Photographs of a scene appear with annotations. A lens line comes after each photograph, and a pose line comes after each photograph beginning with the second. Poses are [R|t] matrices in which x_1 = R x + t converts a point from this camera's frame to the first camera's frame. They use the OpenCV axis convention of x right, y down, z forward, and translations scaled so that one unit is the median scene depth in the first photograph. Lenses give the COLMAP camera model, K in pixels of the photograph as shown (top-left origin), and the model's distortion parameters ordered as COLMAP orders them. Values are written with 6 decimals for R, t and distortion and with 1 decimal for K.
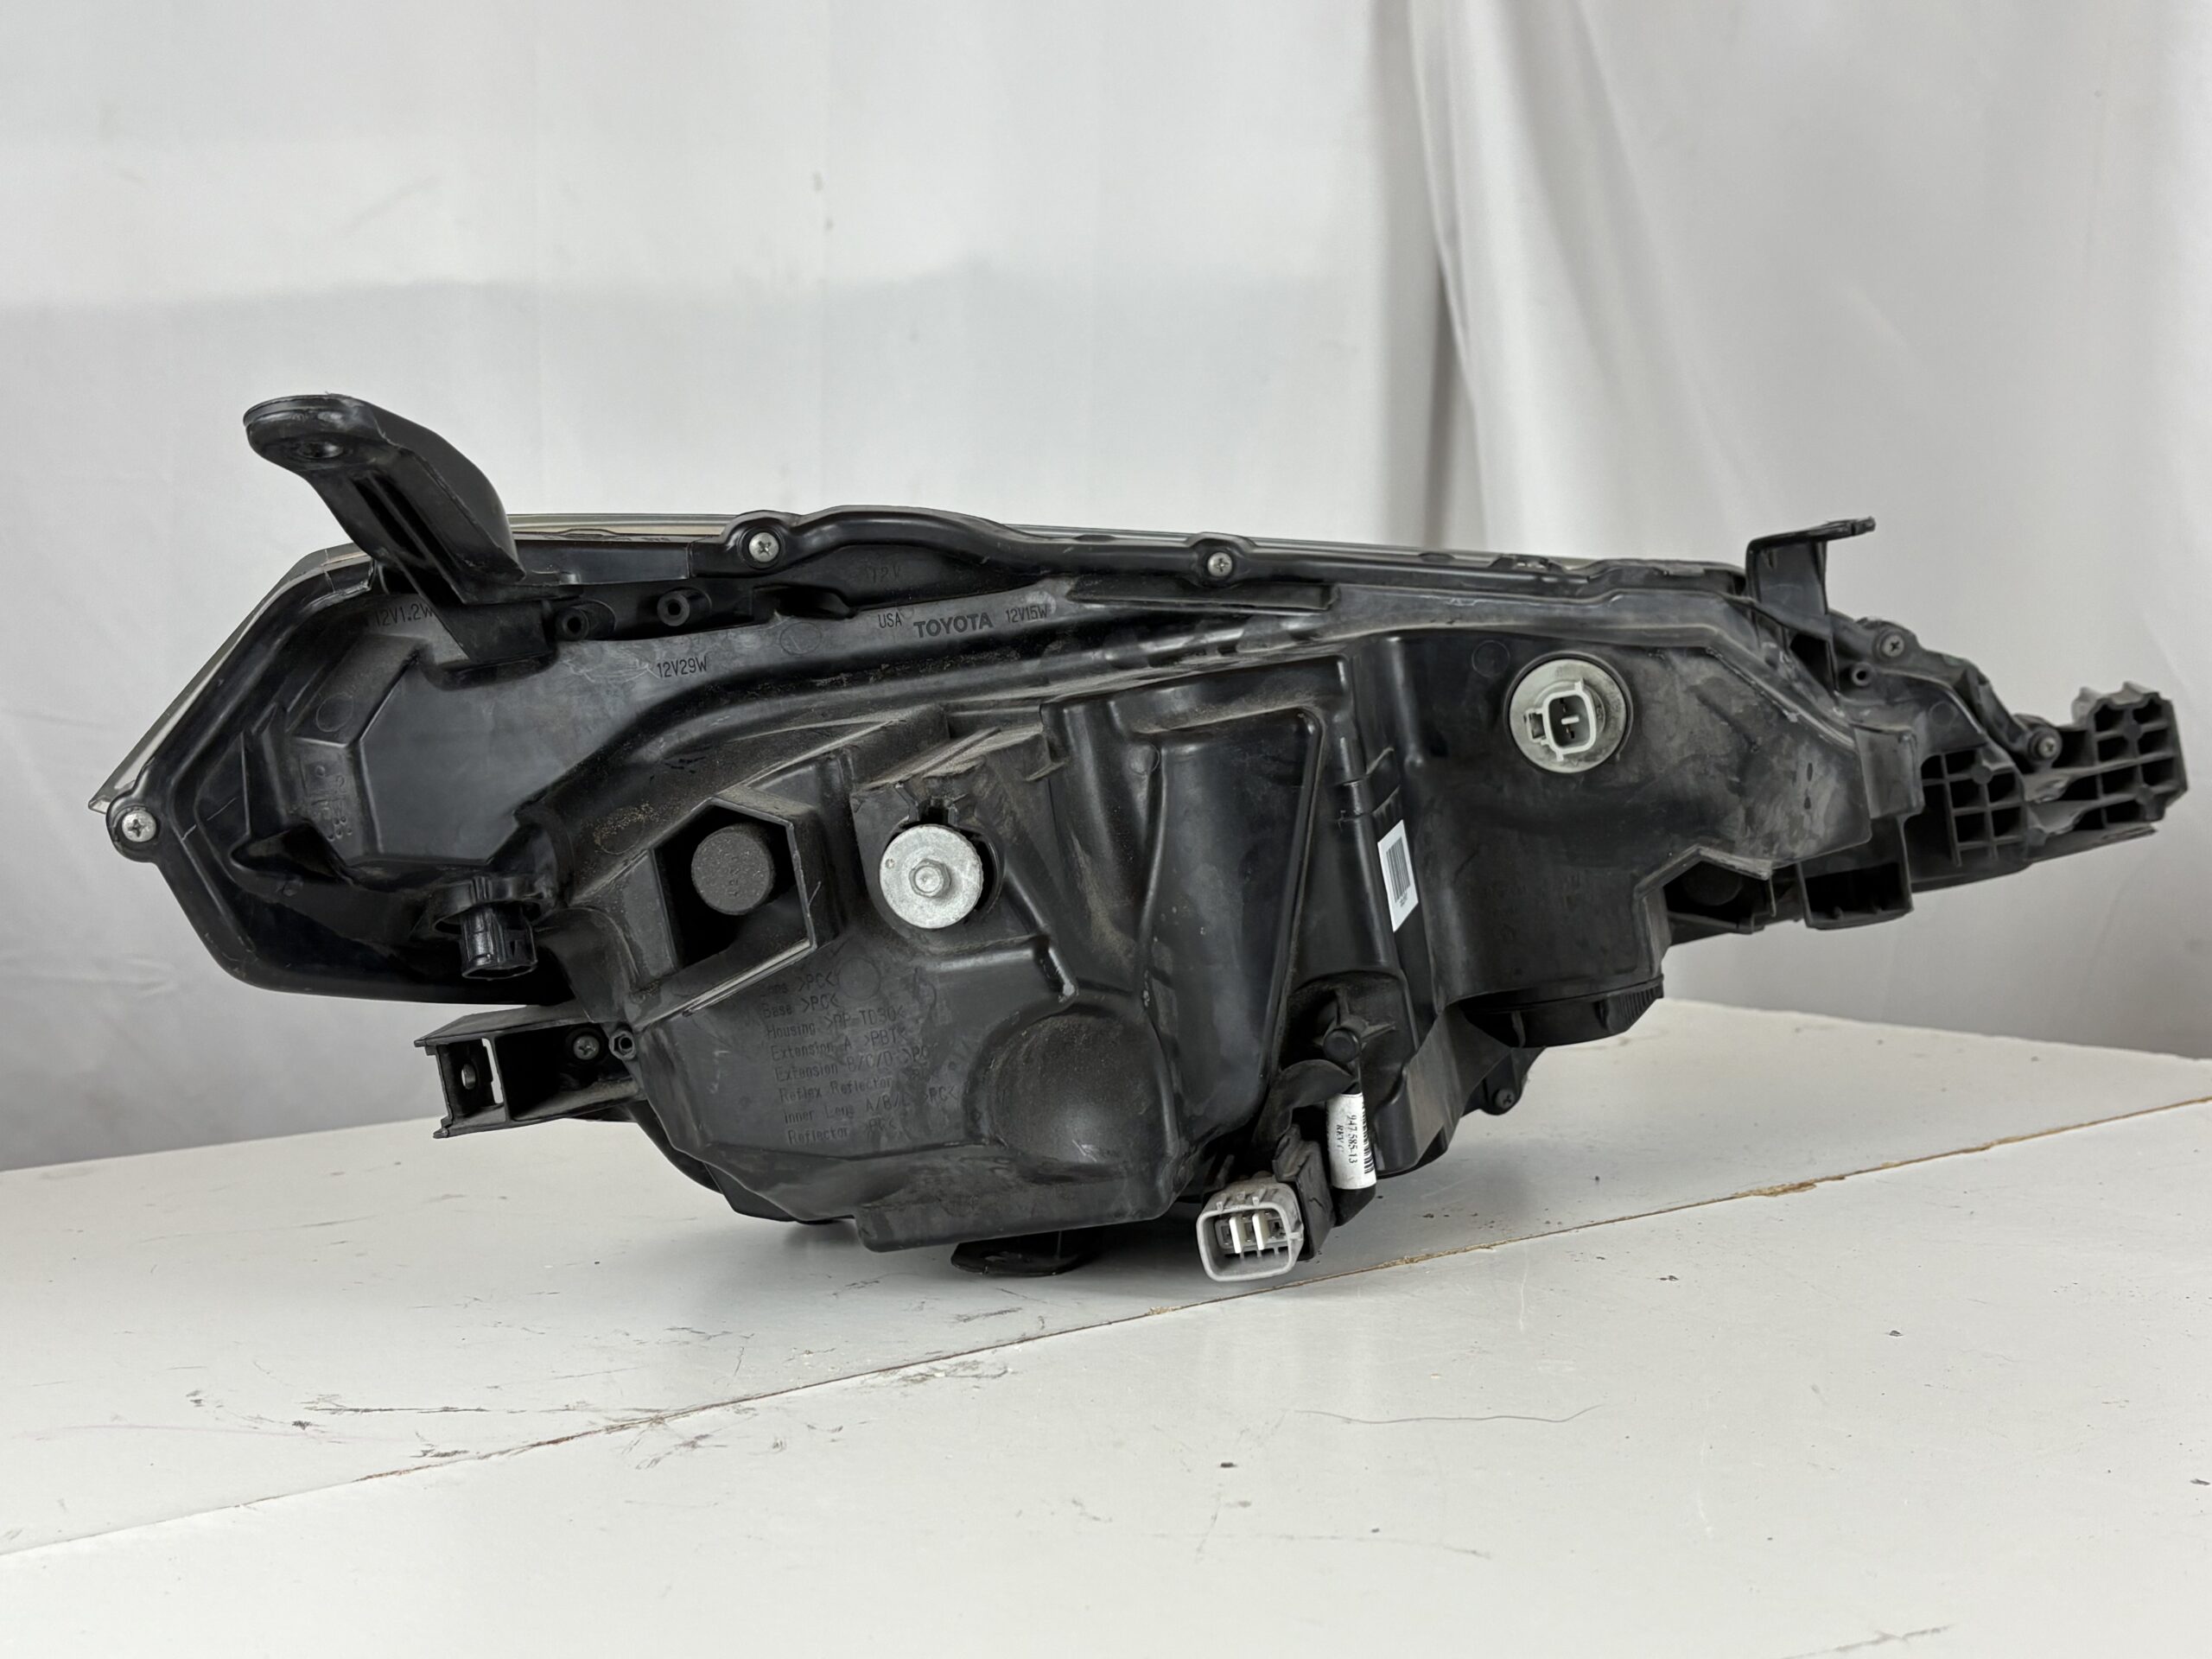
lens RADIAL K [[2643.3, 0, 1106.0], [0, 2643.3, 829.5], [0, 0, 1]] dist [0.221382, -0.853200]
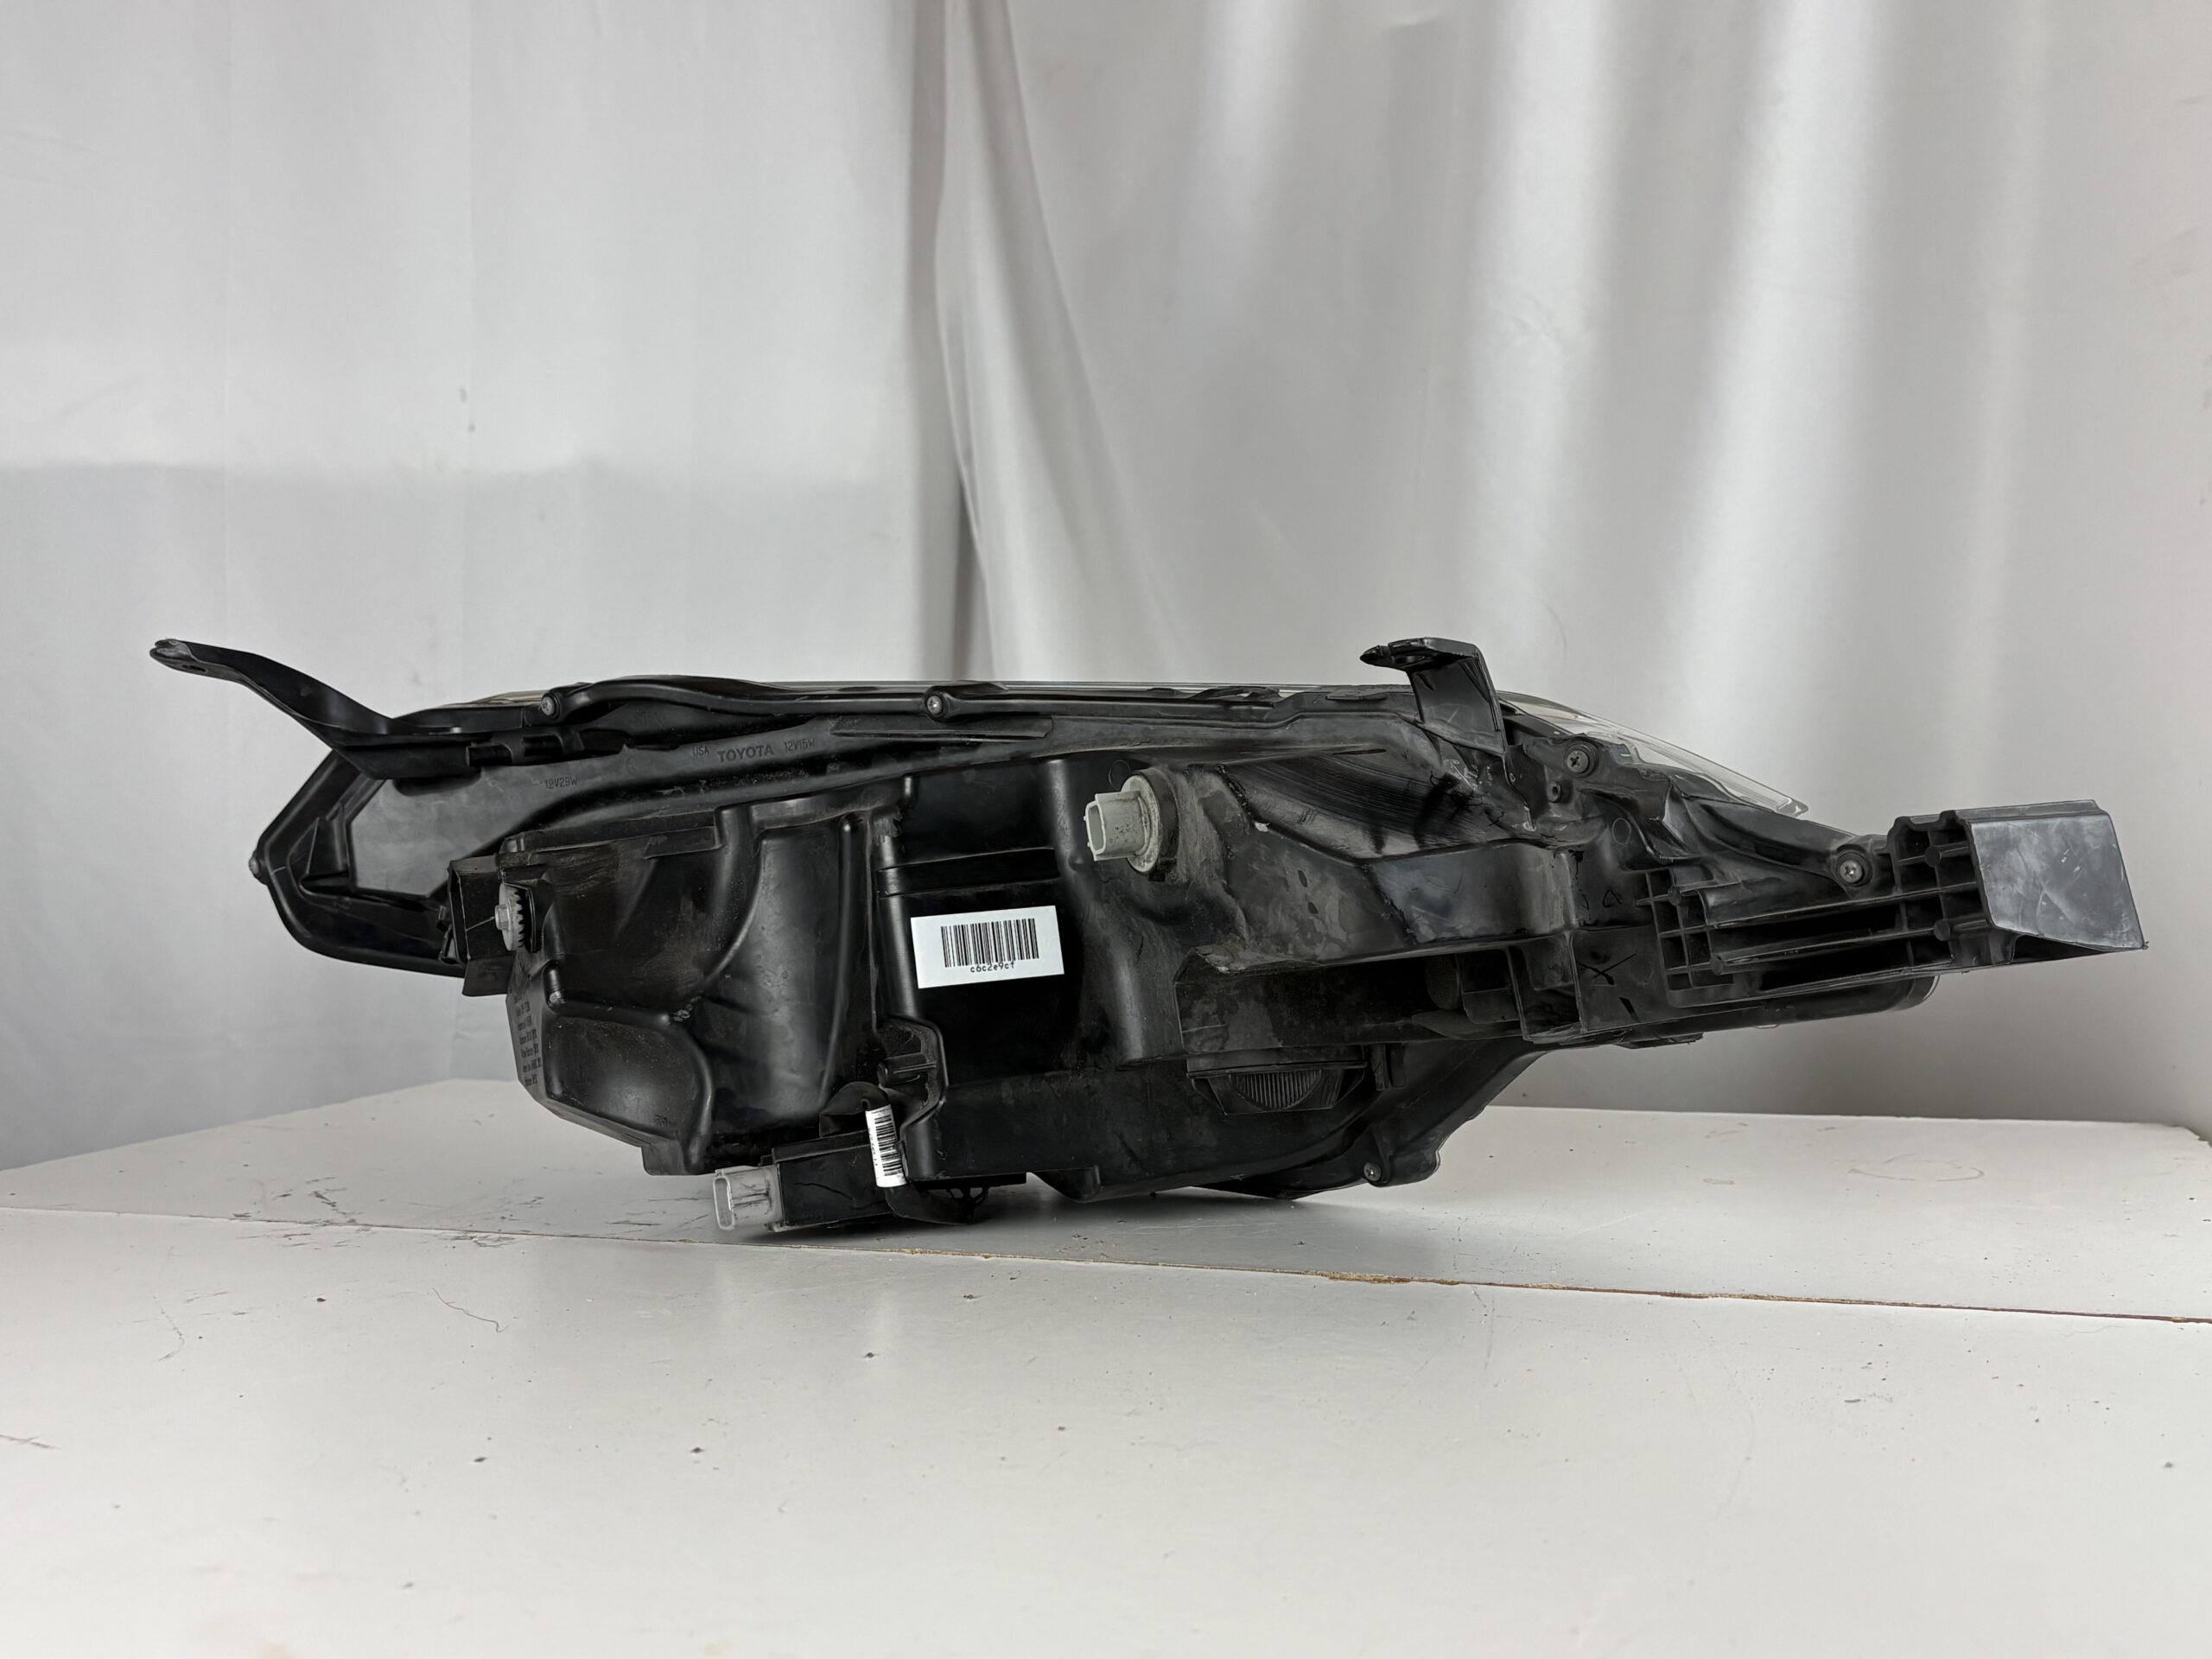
lens RADIAL K [[2044.2, 0, 1106.0], [0, 2044.2, 829.5], [0, 0, 1]] dist [0.071771, -0.004035]
pose [[0.591420, 0.013311, -0.806254, 0.910558], [-0.051594, 0.998440, -0.021363, -0.020382], [0.804711, 0.054232, 0.591184, 0.466752]]
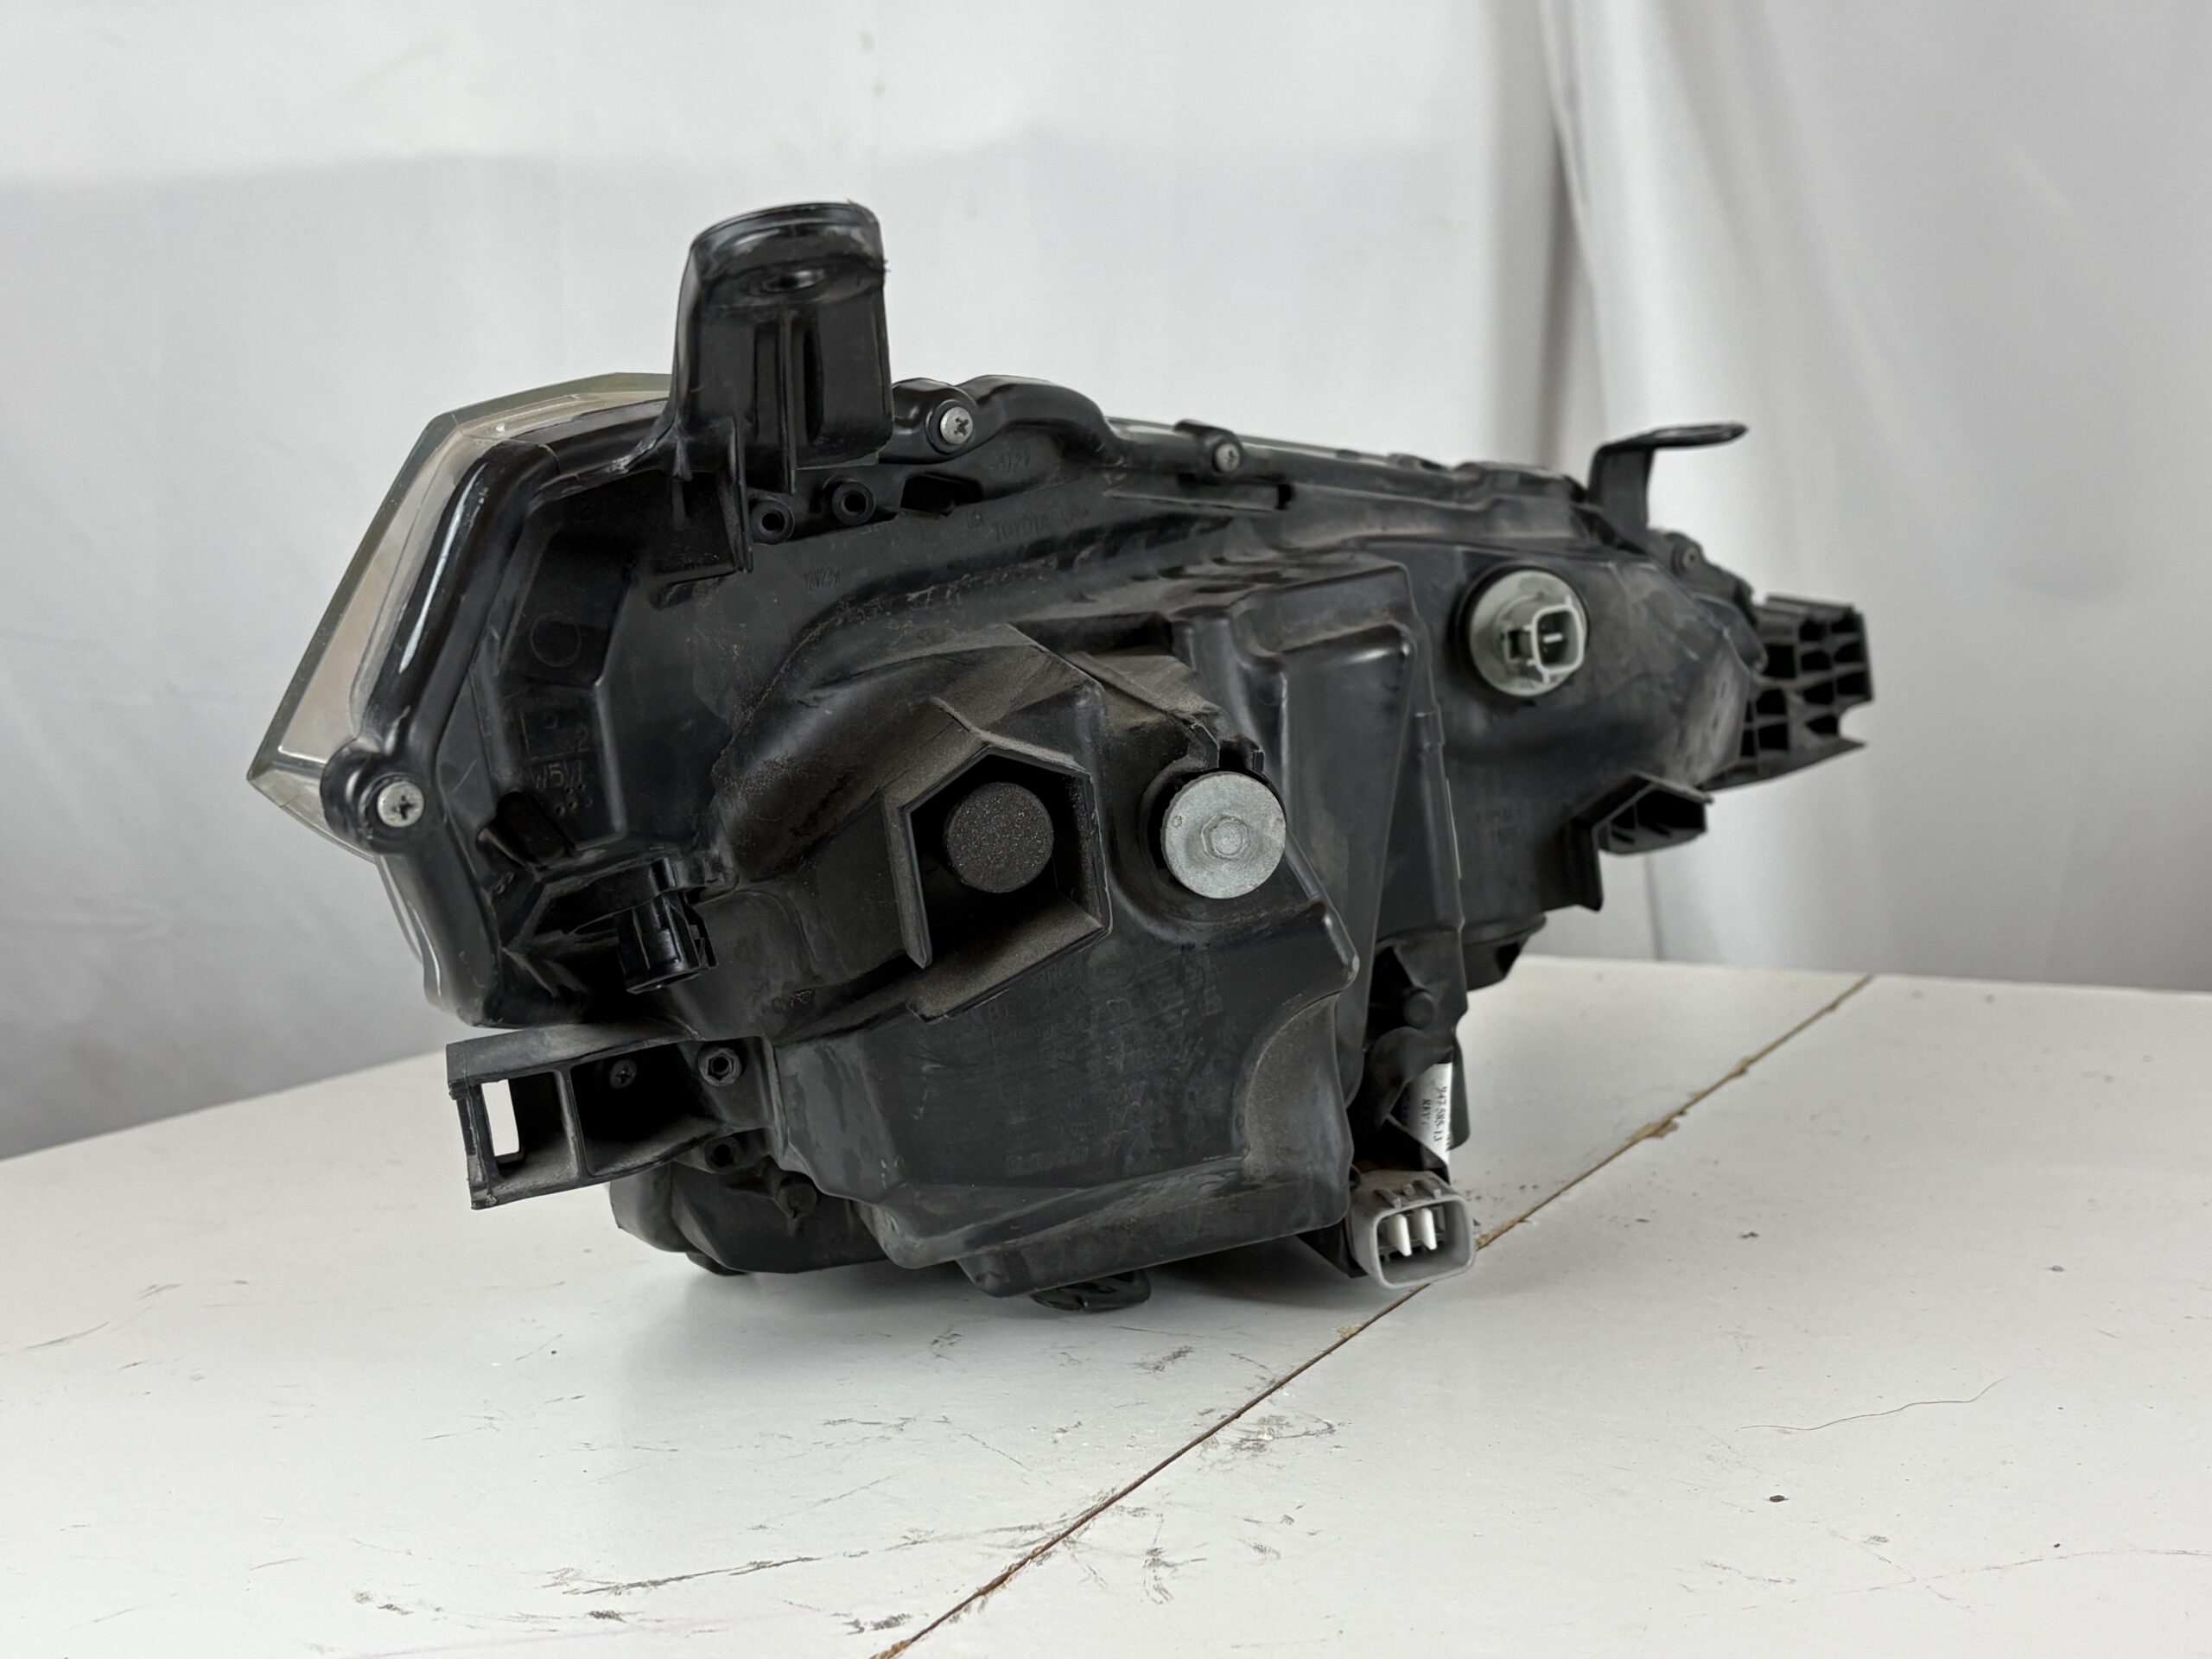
lens RADIAL K [[2857.8, 0, 1106.0], [0, 2857.8, 829.5], [0, 0, 1]] dist [0.226711, -0.903618]
pose [[0.897098, -0.036026, 0.440361, -0.401436], [0.024137, 0.999178, 0.032572, -0.011271], [-0.441172, -0.018592, 0.897230, 0.182587]]
